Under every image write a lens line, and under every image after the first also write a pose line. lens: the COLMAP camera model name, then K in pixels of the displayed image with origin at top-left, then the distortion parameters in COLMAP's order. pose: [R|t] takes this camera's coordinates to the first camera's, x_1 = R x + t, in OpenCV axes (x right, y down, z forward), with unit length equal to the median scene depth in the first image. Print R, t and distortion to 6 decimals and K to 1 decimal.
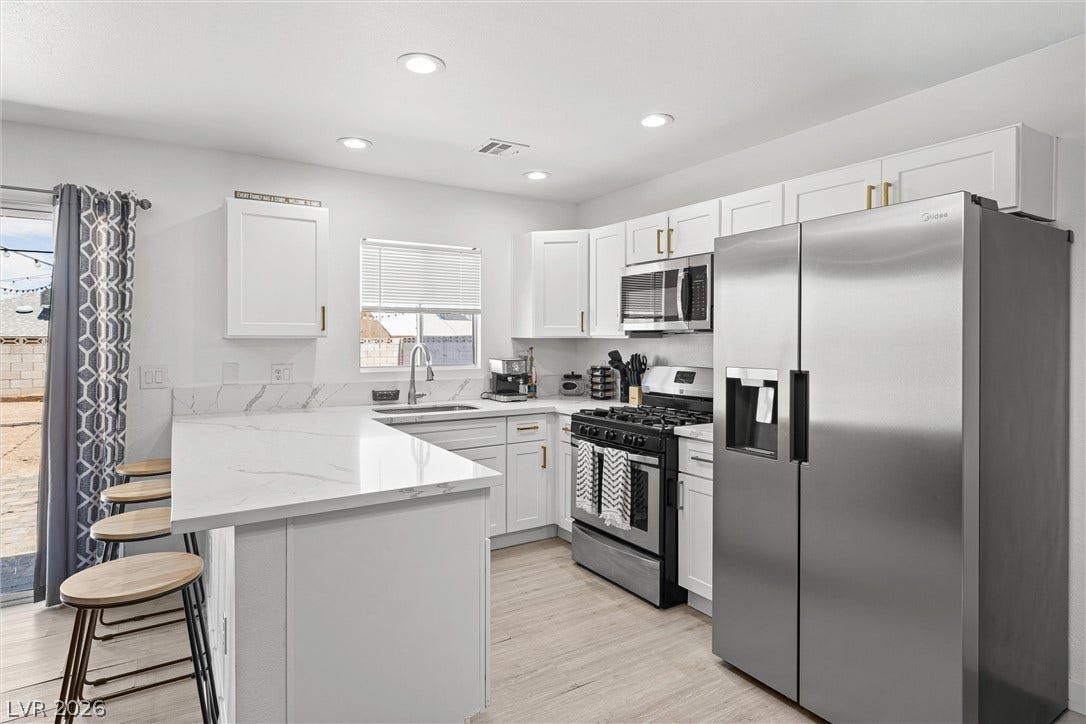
lens RADIAL K [[556.4, 0, 538.7], [0, 556.4, 334.7], [0, 0, 1]] dist [0.001355, -0.000039]
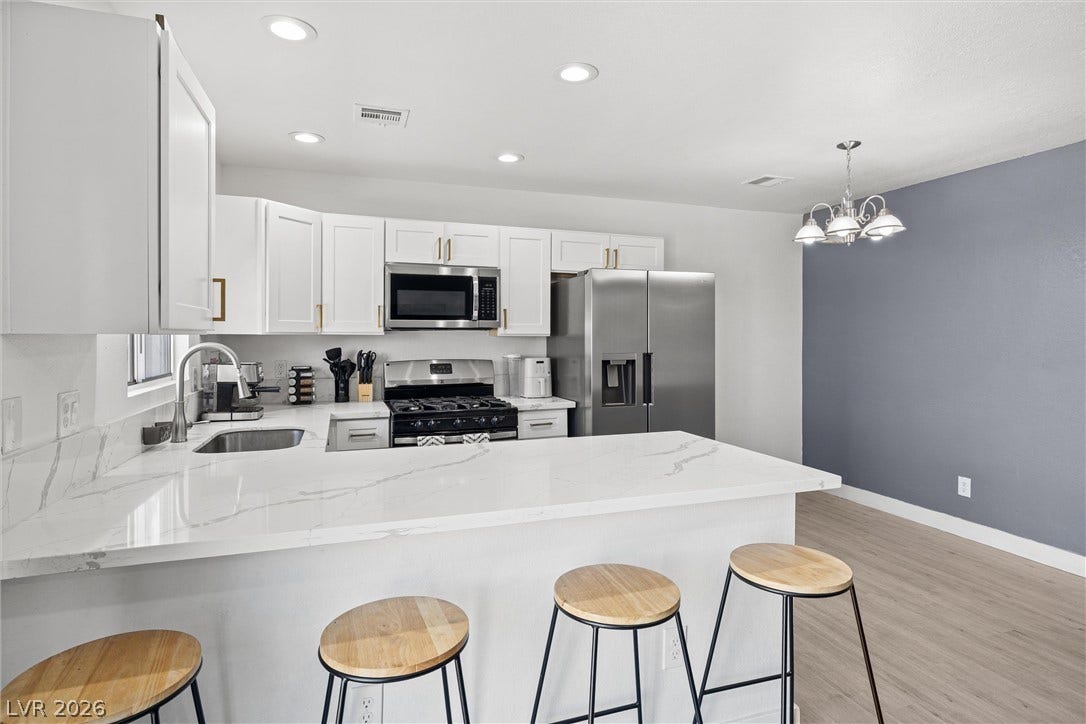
lens RADIAL K [[556.4, 0, 538.7], [0, 556.4, 334.7], [0, 0, 1]] dist [0.001355, -0.000039]
pose [[0.255826, -0.006729, 0.966699, -0.895521], [-0.006755, 0.999939, 0.008748, -0.005607], [-0.966699, -0.008768, 0.255765, 0.574275]]
